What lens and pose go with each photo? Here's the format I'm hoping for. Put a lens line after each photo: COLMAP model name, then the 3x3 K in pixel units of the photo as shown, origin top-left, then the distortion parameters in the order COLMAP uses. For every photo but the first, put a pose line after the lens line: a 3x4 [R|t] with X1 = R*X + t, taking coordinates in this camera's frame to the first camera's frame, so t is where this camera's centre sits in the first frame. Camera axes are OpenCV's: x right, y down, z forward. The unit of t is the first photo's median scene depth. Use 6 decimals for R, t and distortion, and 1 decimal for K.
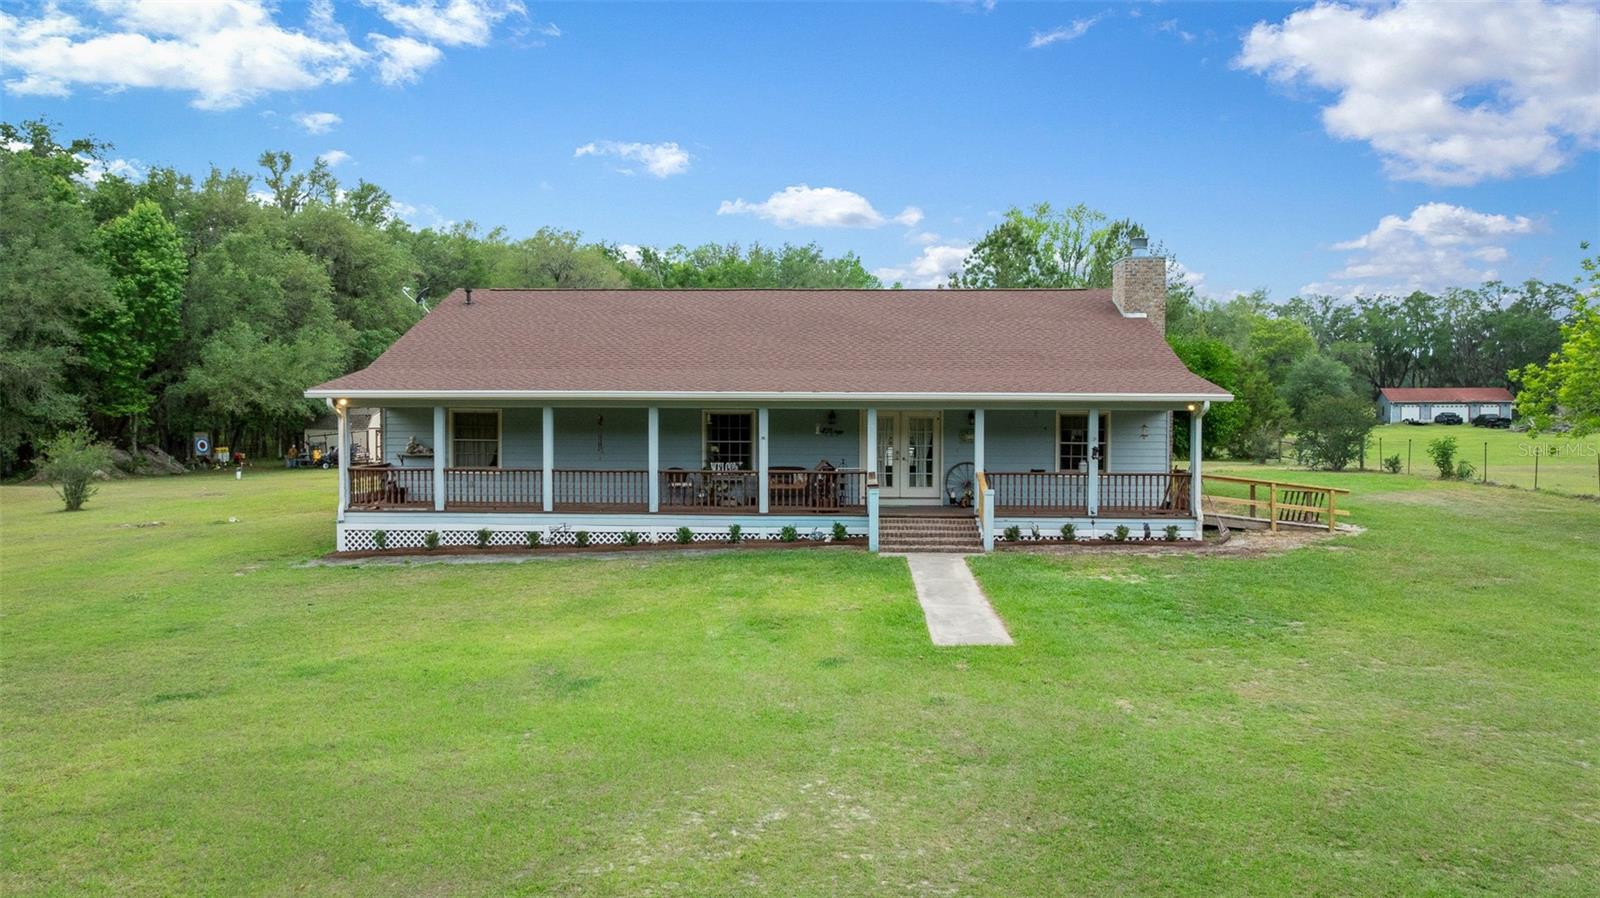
lens RADIAL K [[1100.4, 0, 798.8], [0, 1100.4, 444.2], [0, 0, 1]] dist [-0.014254, 0.002099]
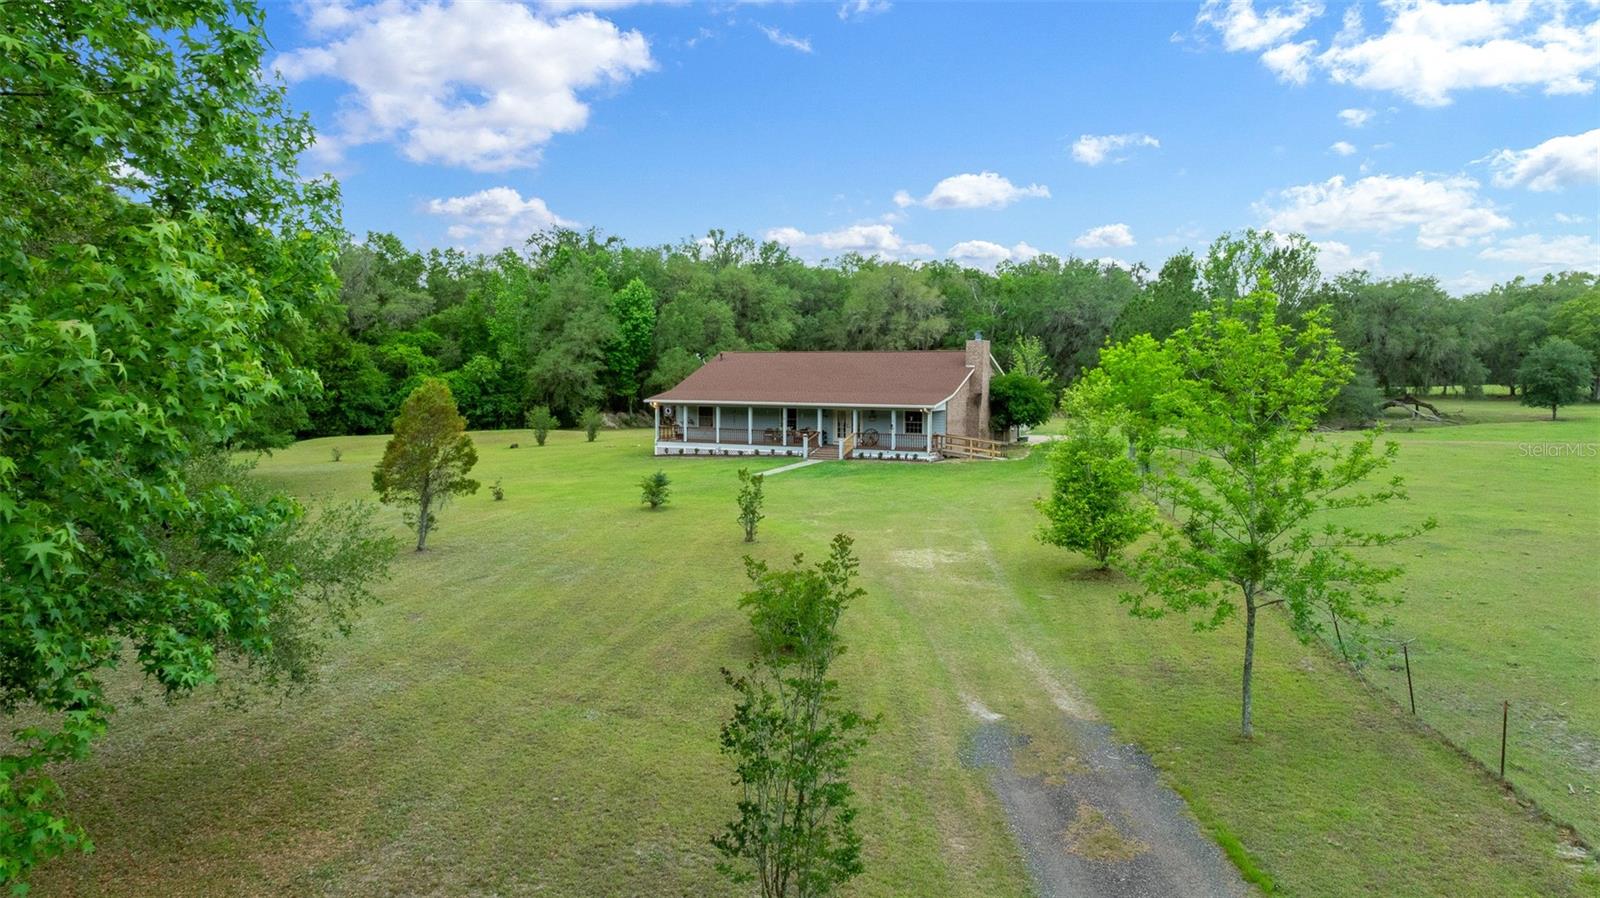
lens RADIAL K [[1100.4, 0, 817.7], [0, 1100.4, 453.7], [0, 0, 1]] dist [-0.014254, 0.002099]
pose [[0.909699, 0.030618, -0.414138, 0.750552], [-0.012309, 0.998828, 0.046807, -0.029475], [0.415086, -0.037482, 0.909010, -0.934915]]
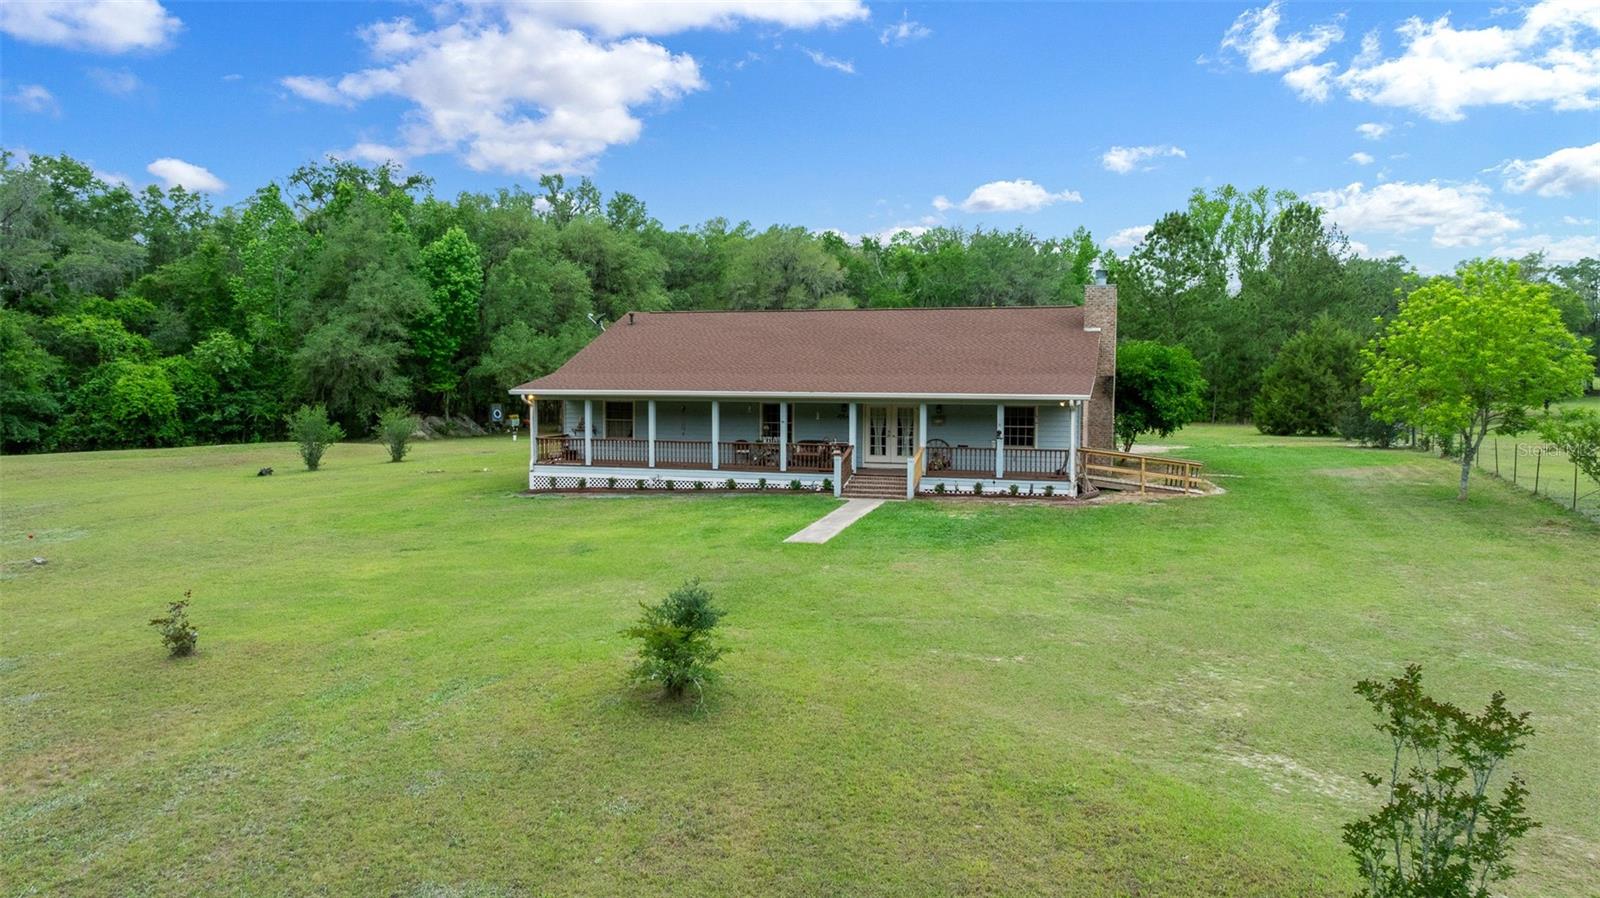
lens RADIAL K [[1100.4, 0, 808.4], [0, 1100.4, 443.6], [0, 0, 1]] dist [-0.014254, 0.002099]
pose [[0.968340, 0.015167, -0.249172, 0.240498], [-0.007136, 0.999426, 0.033103, -0.016408], [0.249531, -0.030277, 0.967893, -0.291504]]
